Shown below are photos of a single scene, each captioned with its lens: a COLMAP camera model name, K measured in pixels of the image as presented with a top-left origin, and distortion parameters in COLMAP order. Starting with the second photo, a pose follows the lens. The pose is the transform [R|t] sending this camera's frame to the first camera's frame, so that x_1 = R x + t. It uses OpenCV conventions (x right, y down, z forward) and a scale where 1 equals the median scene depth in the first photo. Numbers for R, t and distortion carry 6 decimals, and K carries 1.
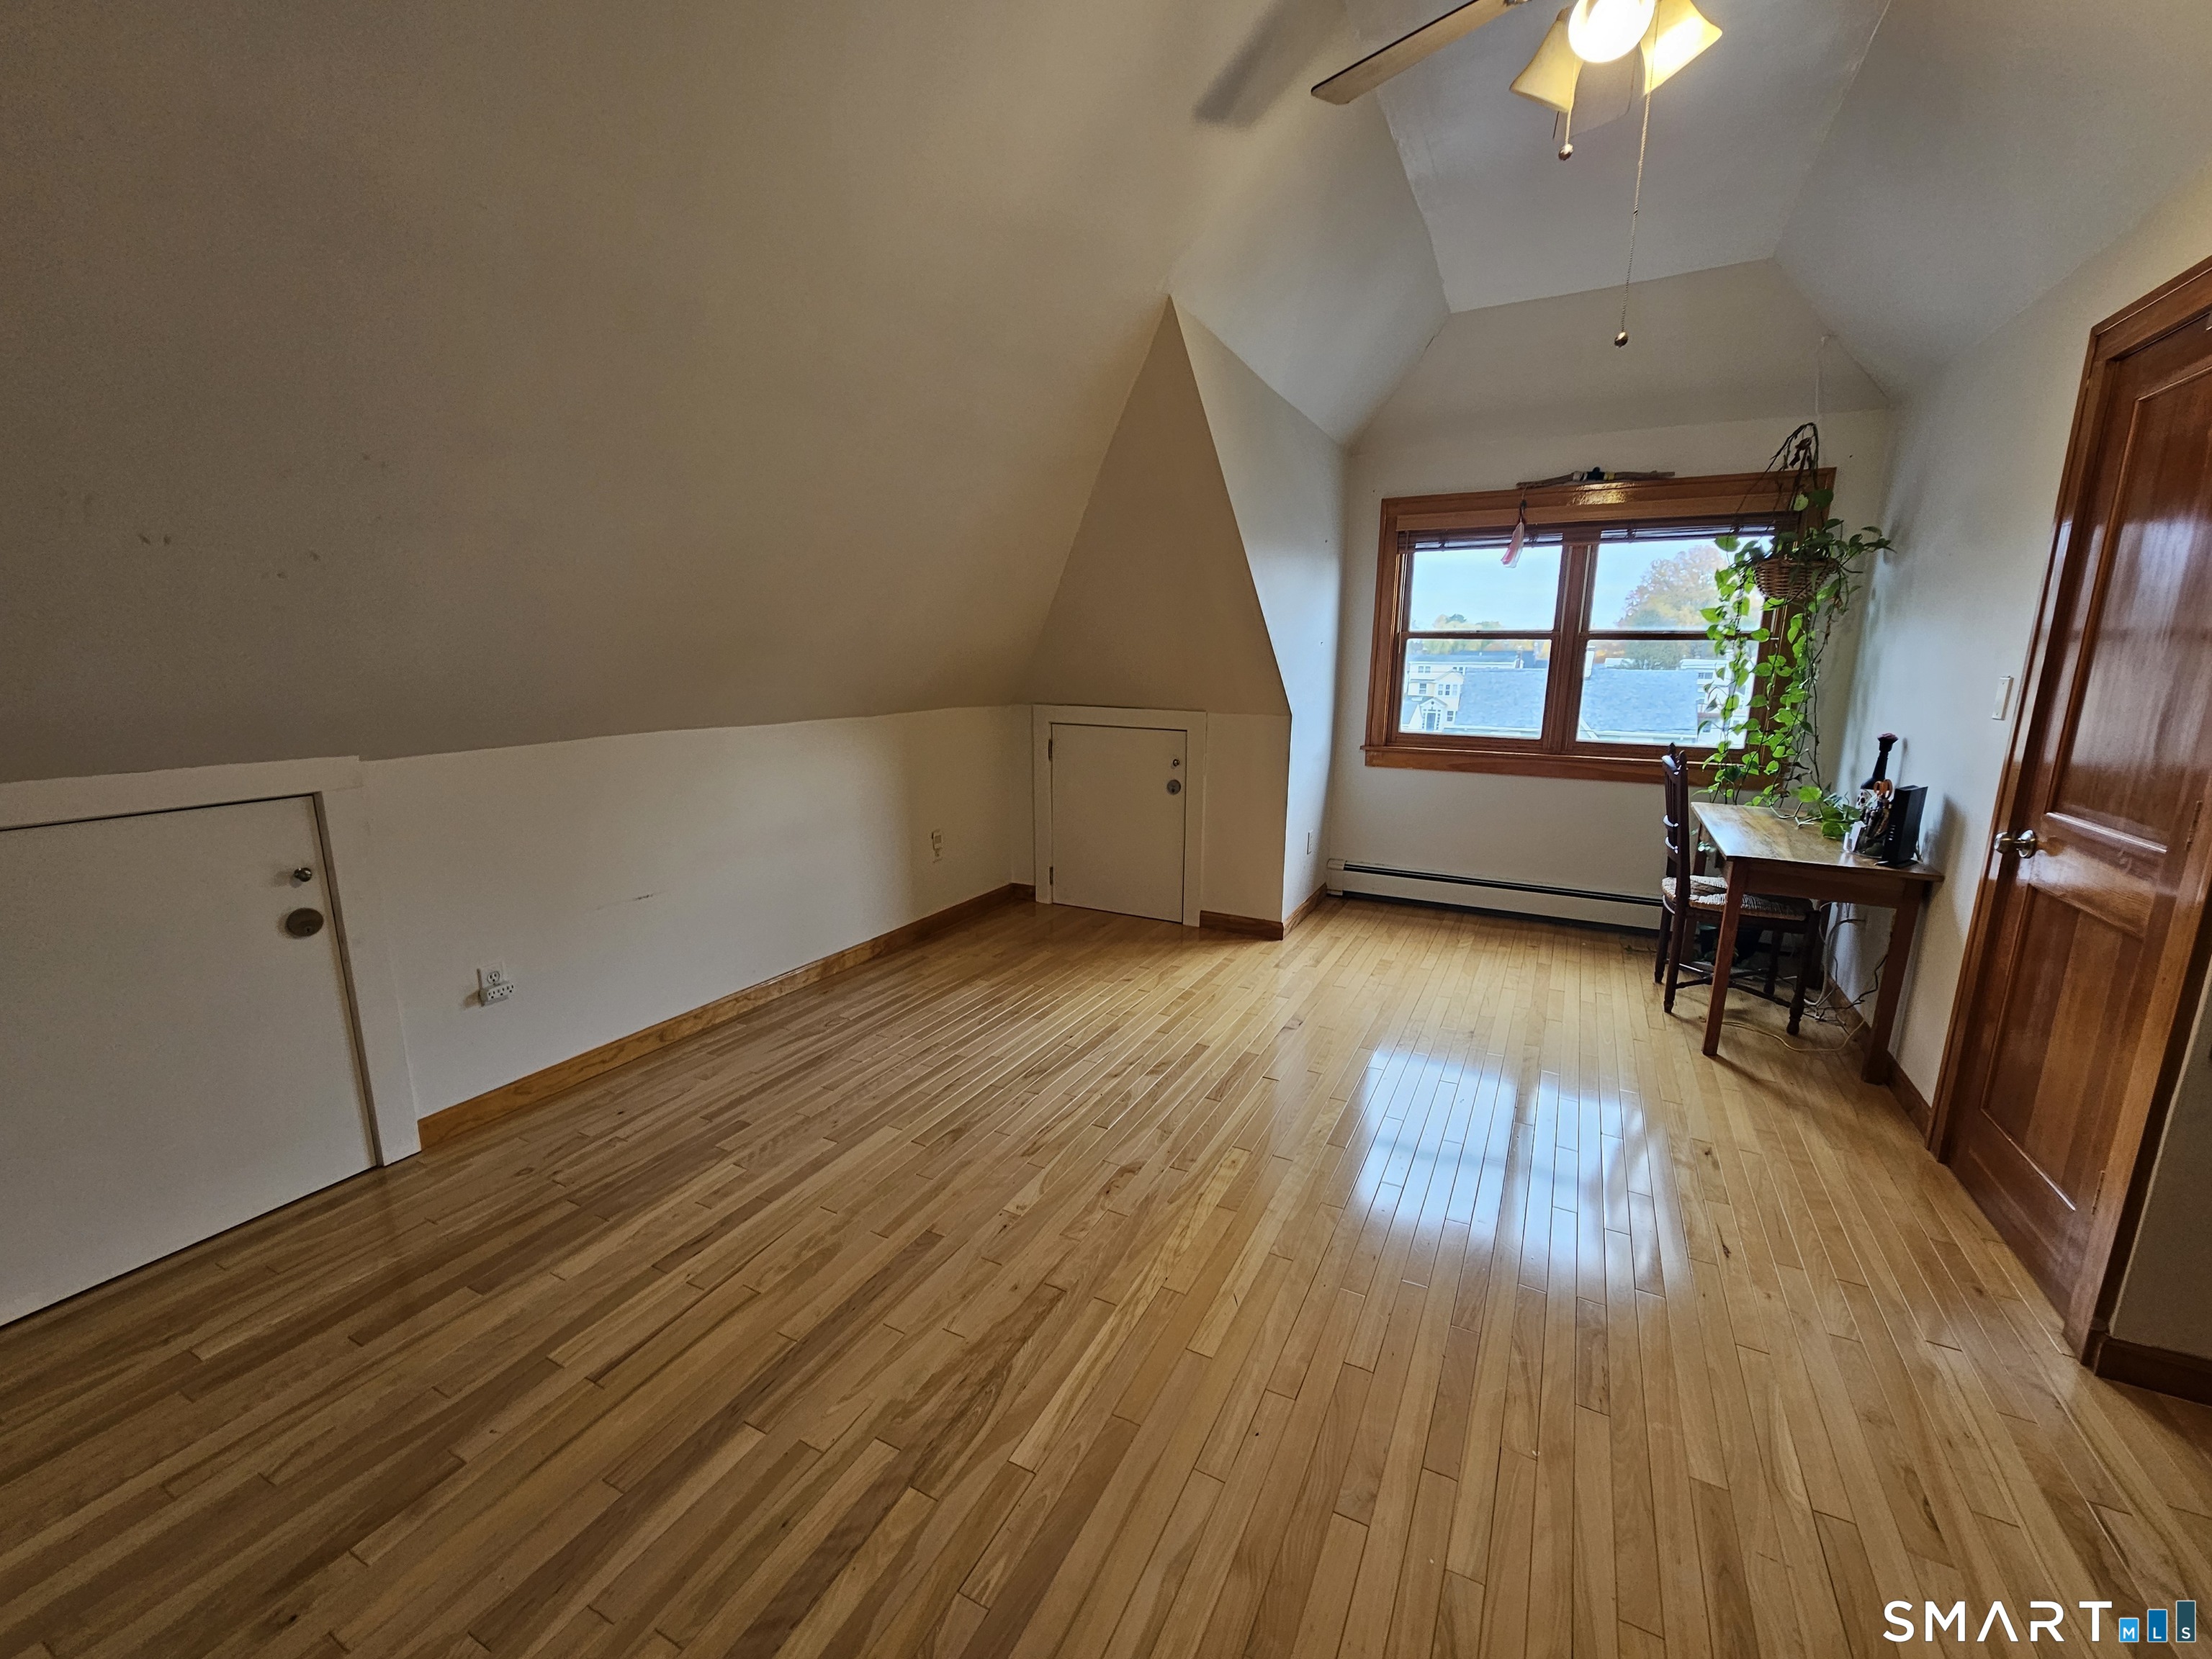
lens RADIAL K [[904.5, 0, 1110.2], [0, 904.5, 841.8], [0, 0, 1]] dist [-0.003312, 0.000526]
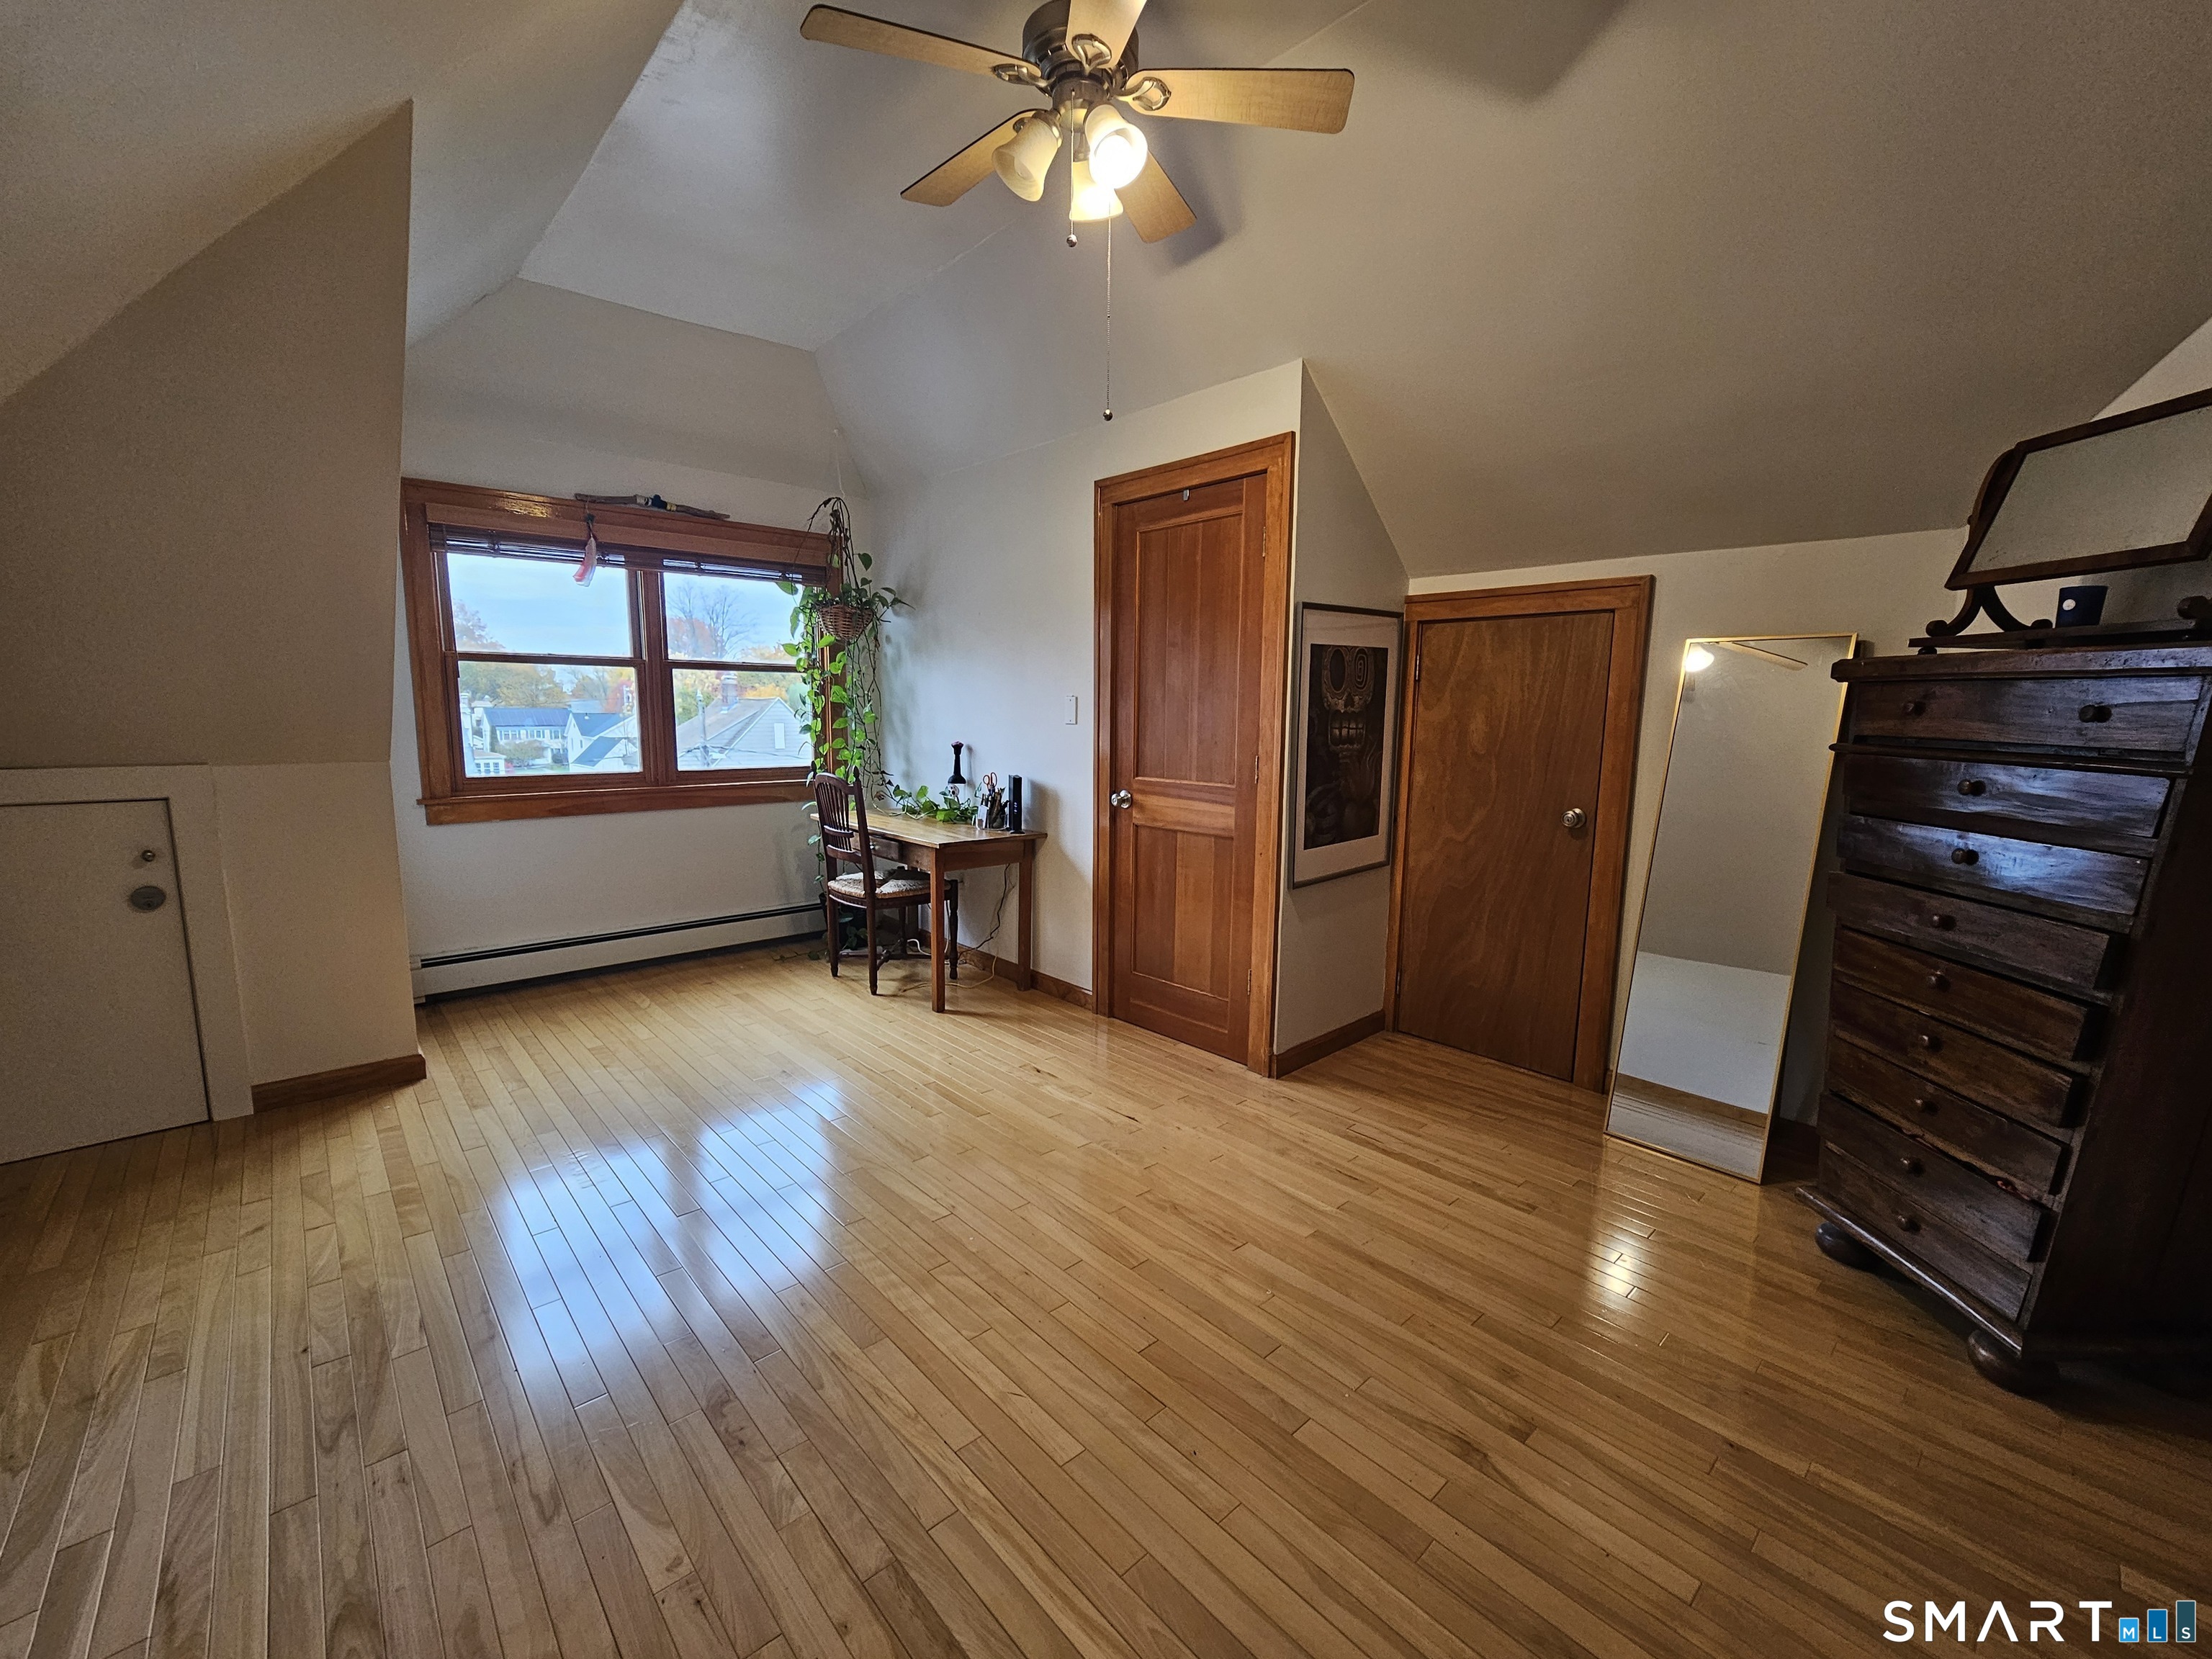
lens RADIAL K [[904.5, 0, 1108.1], [0, 904.5, 834.7], [0, 0, 1]] dist [-0.003312, 0.000526]
pose [[0.362377, -0.135381, 0.922147, -0.249864], [0.185304, 0.980108, 0.071072, -0.029257], [-0.913425, 0.145123, 0.380255, 0.231176]]
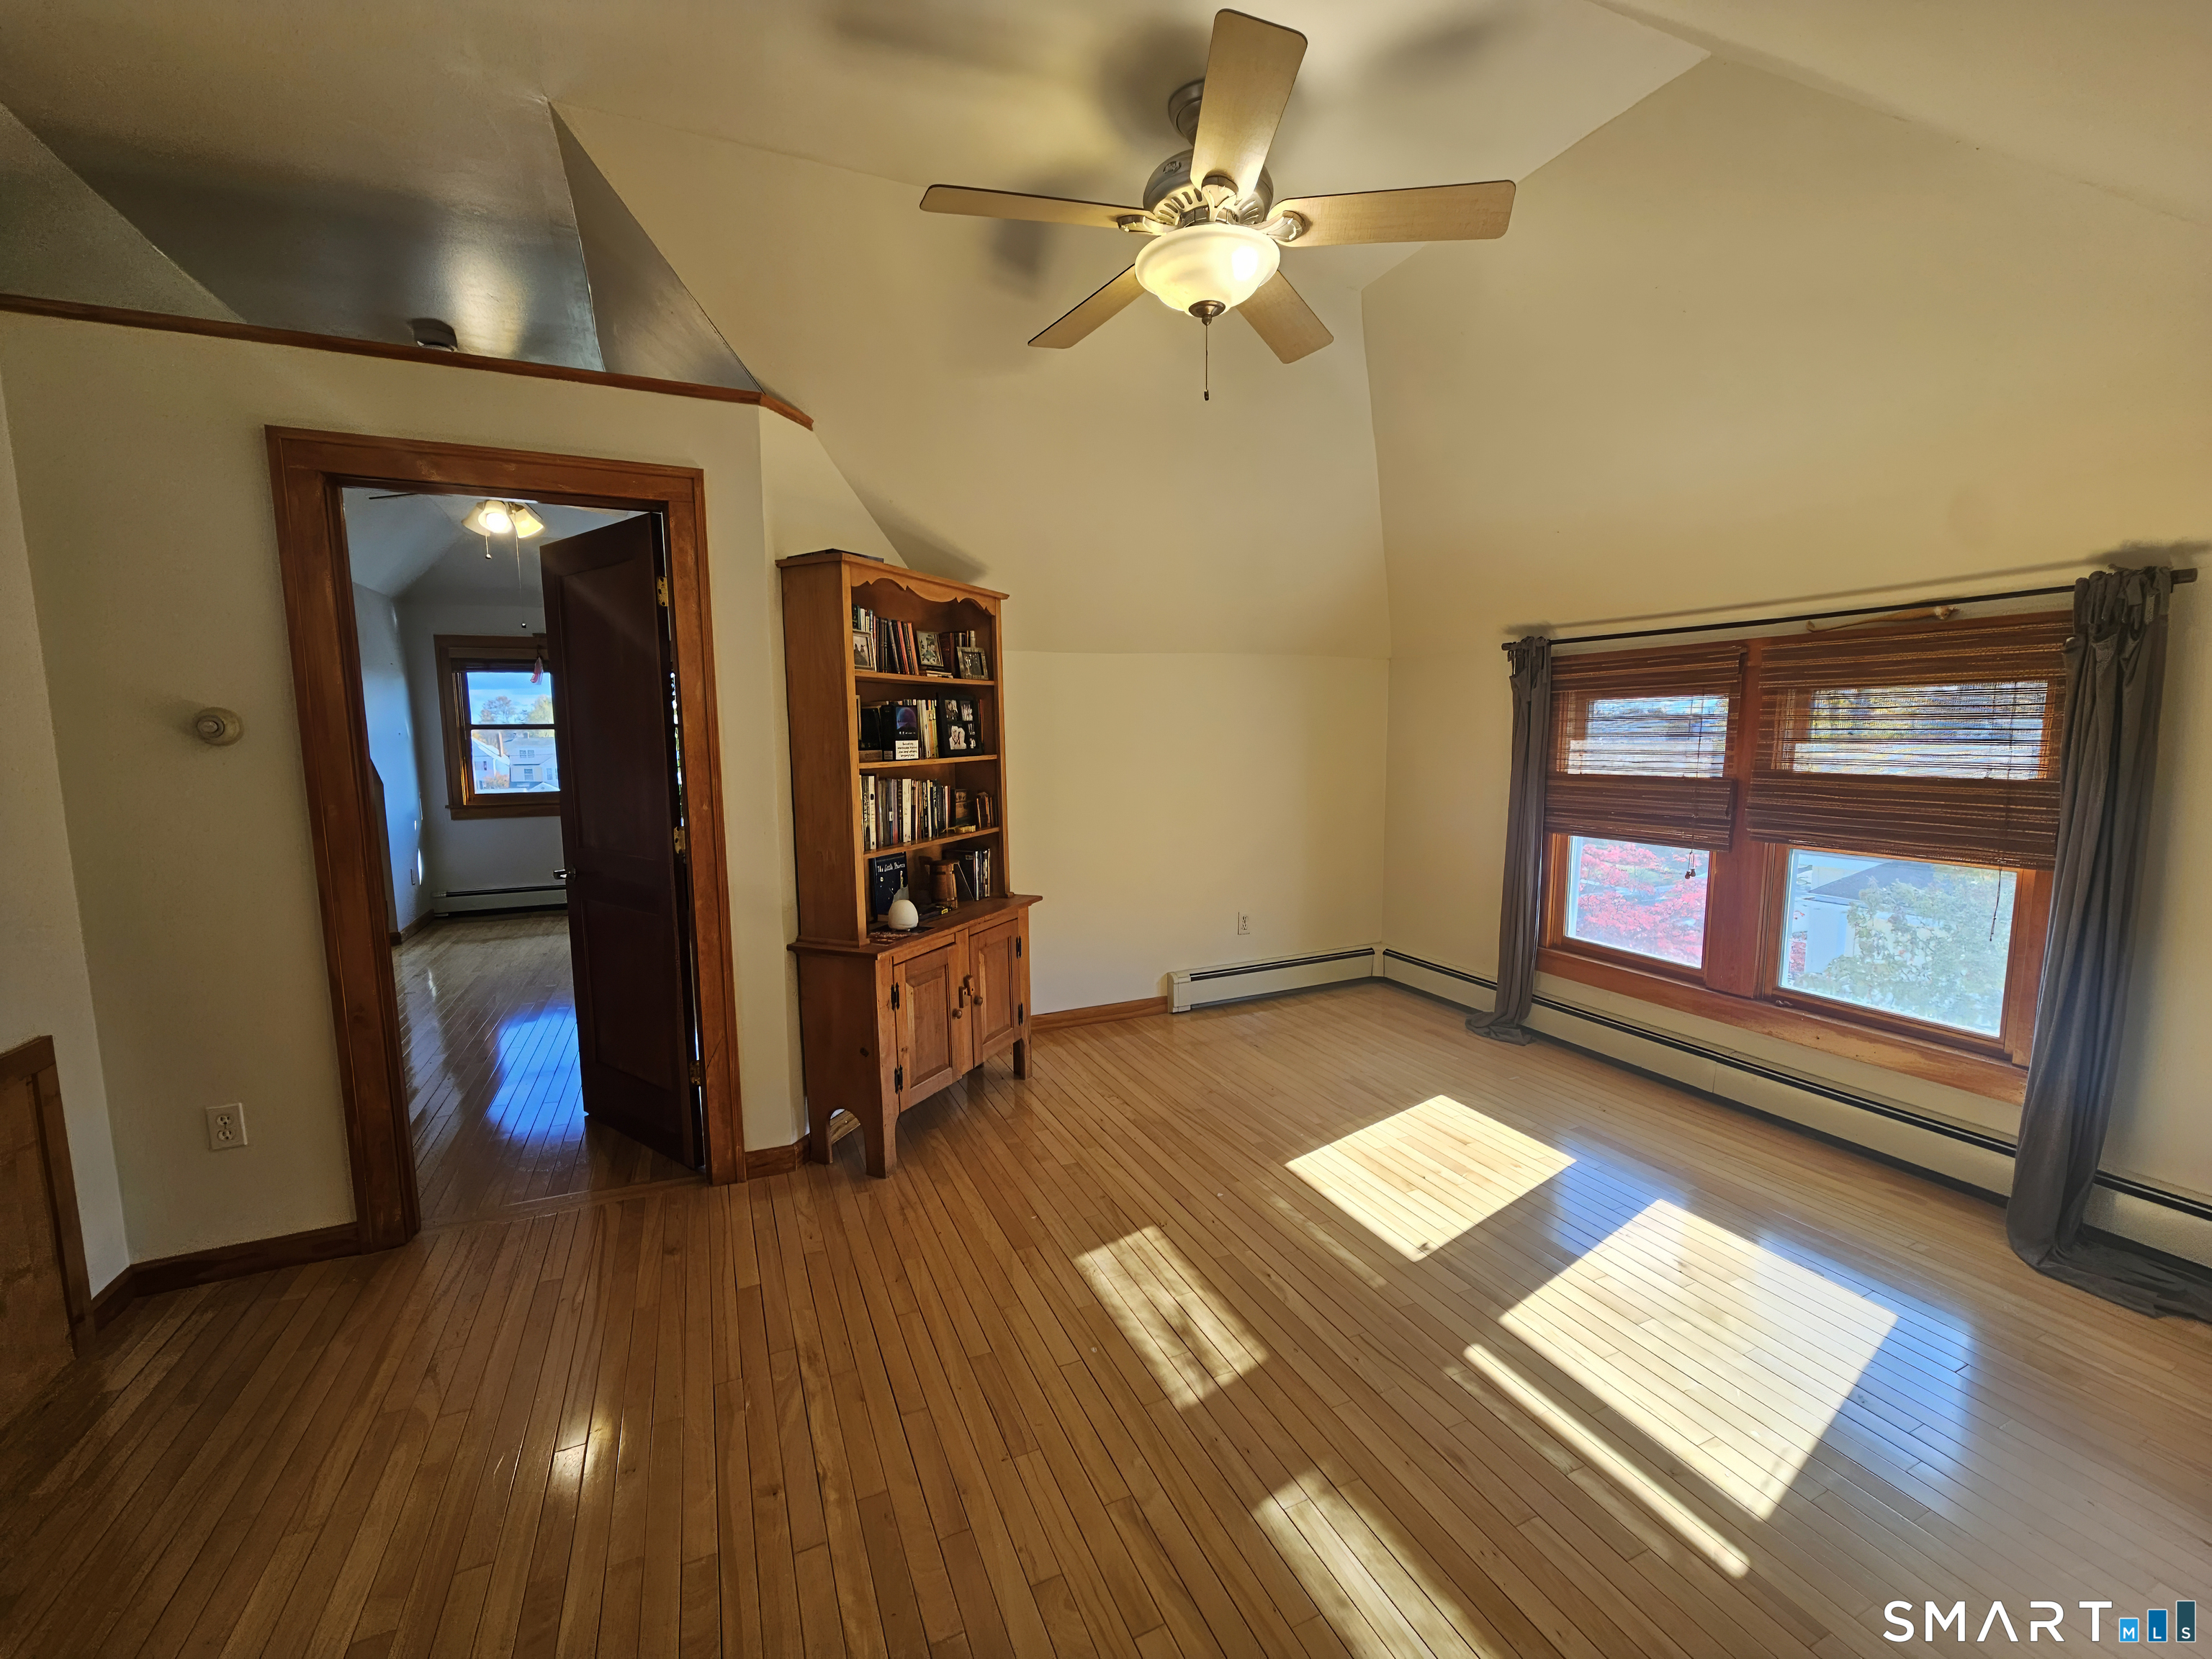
lens RADIAL K [[904.5, 0, 1104.8], [0, 904.5, 838.8], [0, 0, 1]] dist [-0.003312, 0.000526]
pose [[0.622368, -0.104305, 0.775744, -0.207909], [0.176675, 0.984224, -0.009408, 0.163093], [-0.762525, 0.142910, 0.630978, -0.766214]]
